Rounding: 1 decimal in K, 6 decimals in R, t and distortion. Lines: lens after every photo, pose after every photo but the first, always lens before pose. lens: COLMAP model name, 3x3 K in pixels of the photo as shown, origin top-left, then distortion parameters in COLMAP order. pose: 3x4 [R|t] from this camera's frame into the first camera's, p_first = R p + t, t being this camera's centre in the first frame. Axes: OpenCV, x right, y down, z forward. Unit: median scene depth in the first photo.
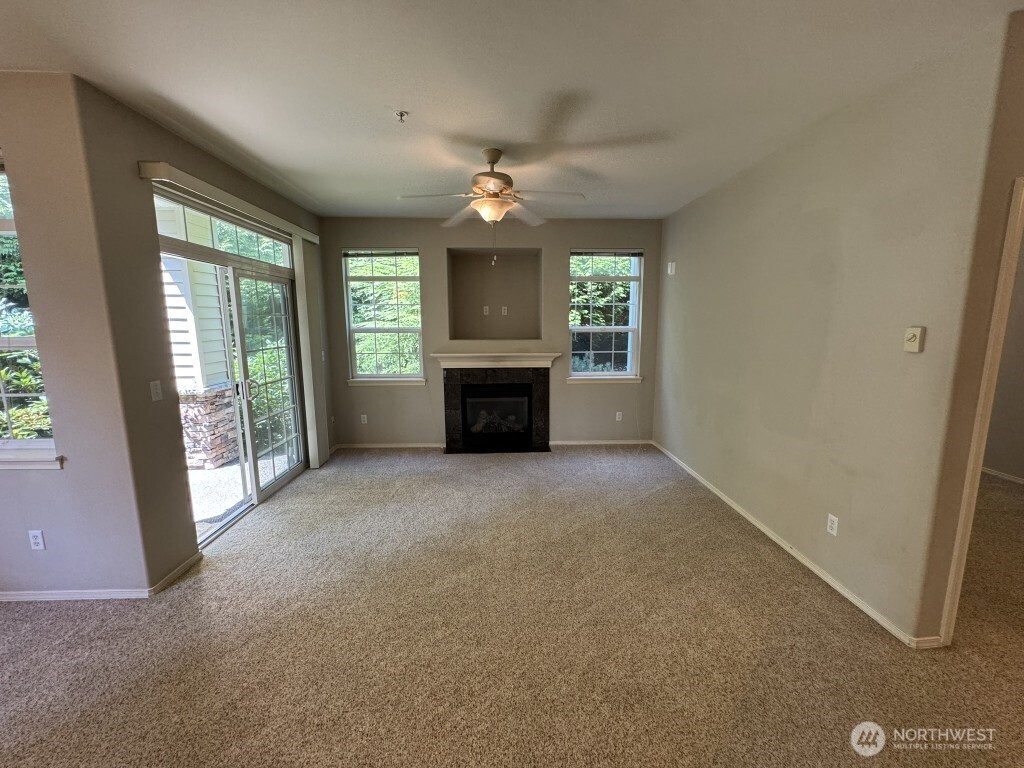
lens RADIAL K [[420.3, 0, 510.5], [0, 420.3, 387.3], [0, 0, 1]] dist [-0.000130, -0.000334]
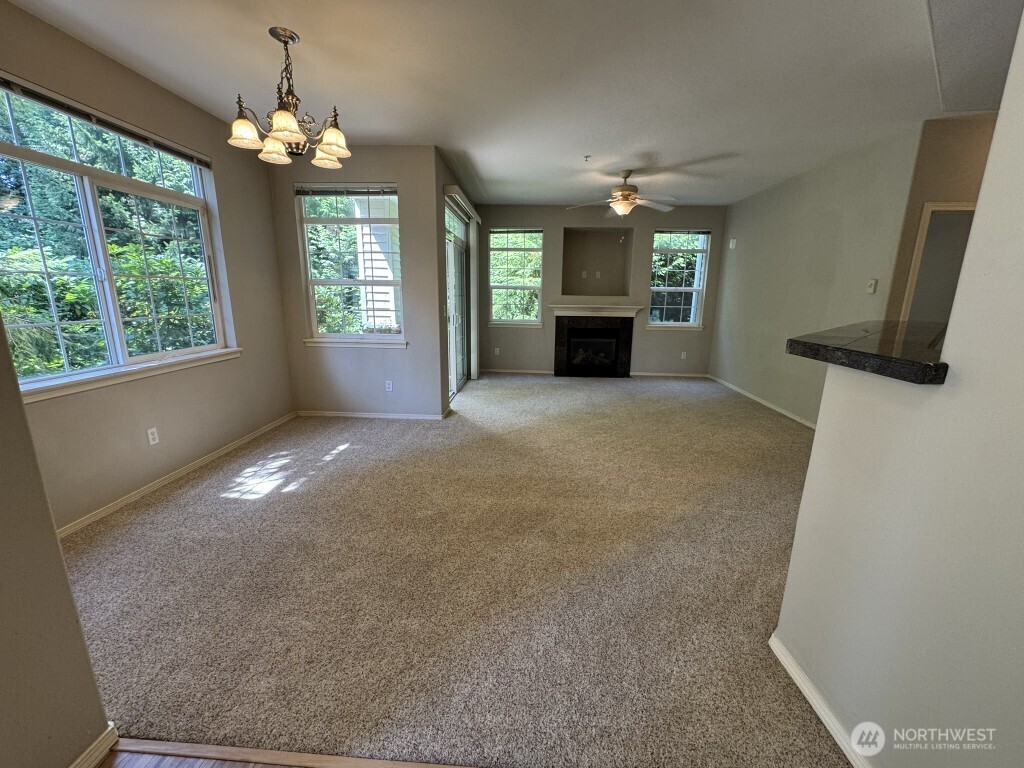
lens RADIAL K [[420.3, 0, 512.5], [0, 420.3, 385.8], [0, 0, 1]] dist [-0.000130, -0.000334]
pose [[0.996382, 0.033933, -0.077918, -0.187753], [-0.029070, 0.997608, 0.062715, 0.102908], [0.079859, -0.060223, 0.994985, -0.405308]]
